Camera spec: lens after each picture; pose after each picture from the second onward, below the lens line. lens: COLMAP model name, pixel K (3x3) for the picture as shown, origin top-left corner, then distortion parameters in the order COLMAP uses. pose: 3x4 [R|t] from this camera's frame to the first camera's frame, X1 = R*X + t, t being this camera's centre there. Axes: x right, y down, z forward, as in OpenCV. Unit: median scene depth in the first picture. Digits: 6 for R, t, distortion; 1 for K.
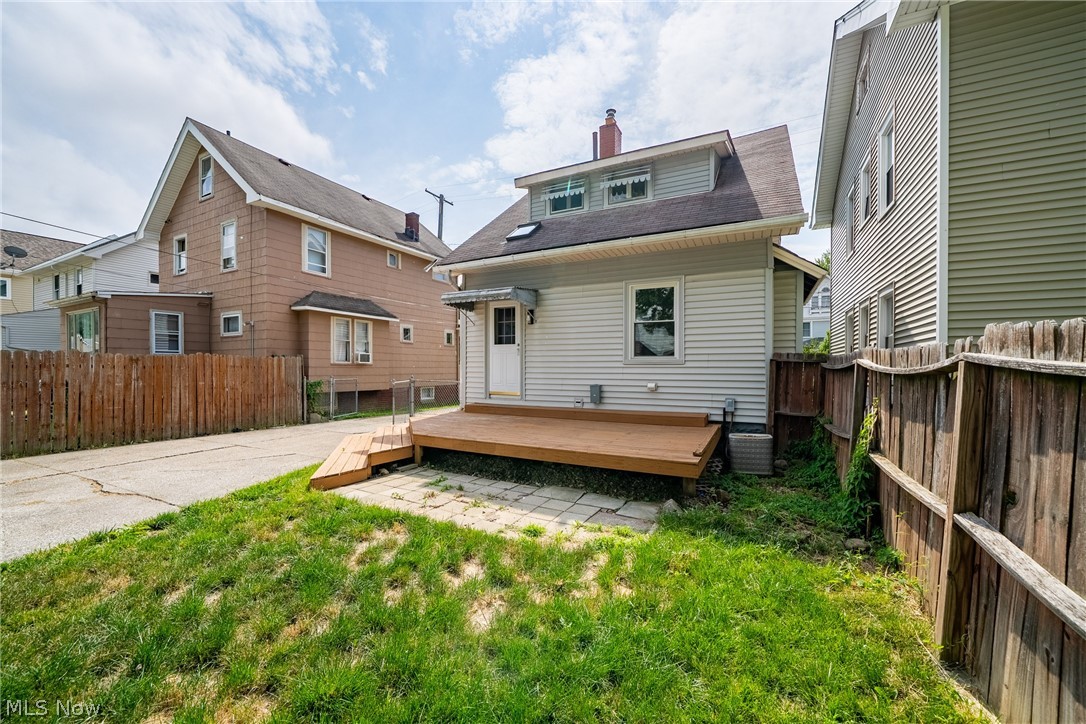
lens RADIAL K [[420.5, 0, 546.9], [0, 420.5, 362.7], [0, 0, 1]] dist [0.000549, 0.000012]
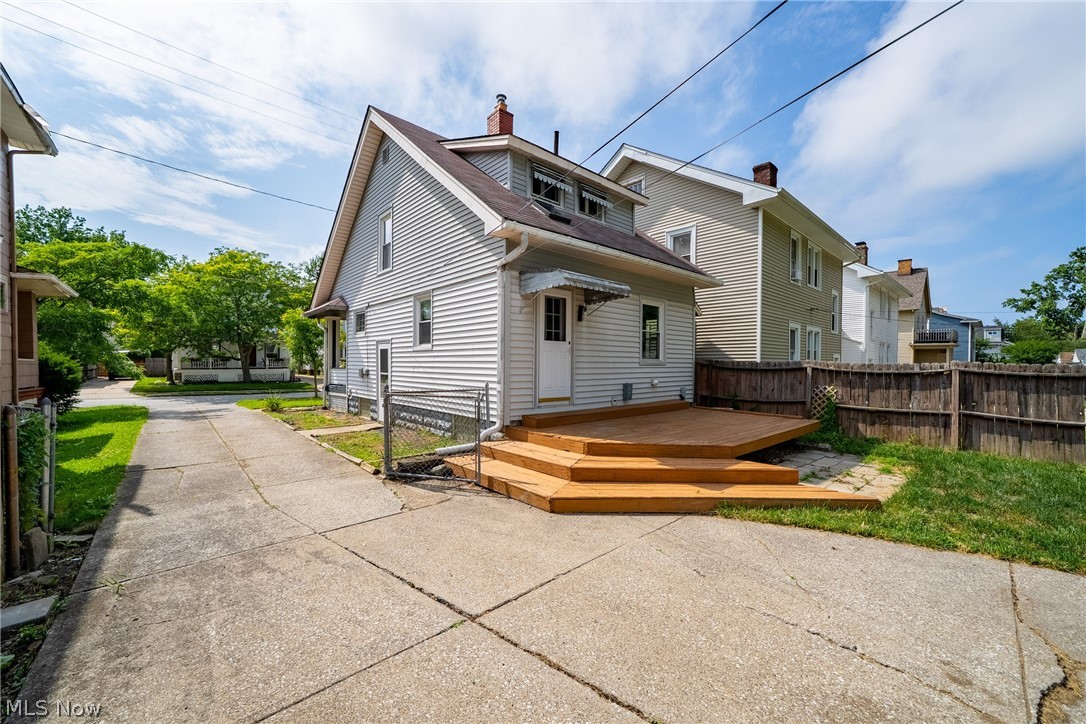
lens RADIAL K [[420.5, 0, 544.2], [0, 420.5, 367.3], [0, 0, 1]] dist [0.000549, 0.000012]
pose [[0.368685, -0.011137, 0.929488, -0.912152], [-0.021489, 0.999559, 0.020500, -0.007996], [-0.929306, -0.027532, 0.368283, 0.723772]]
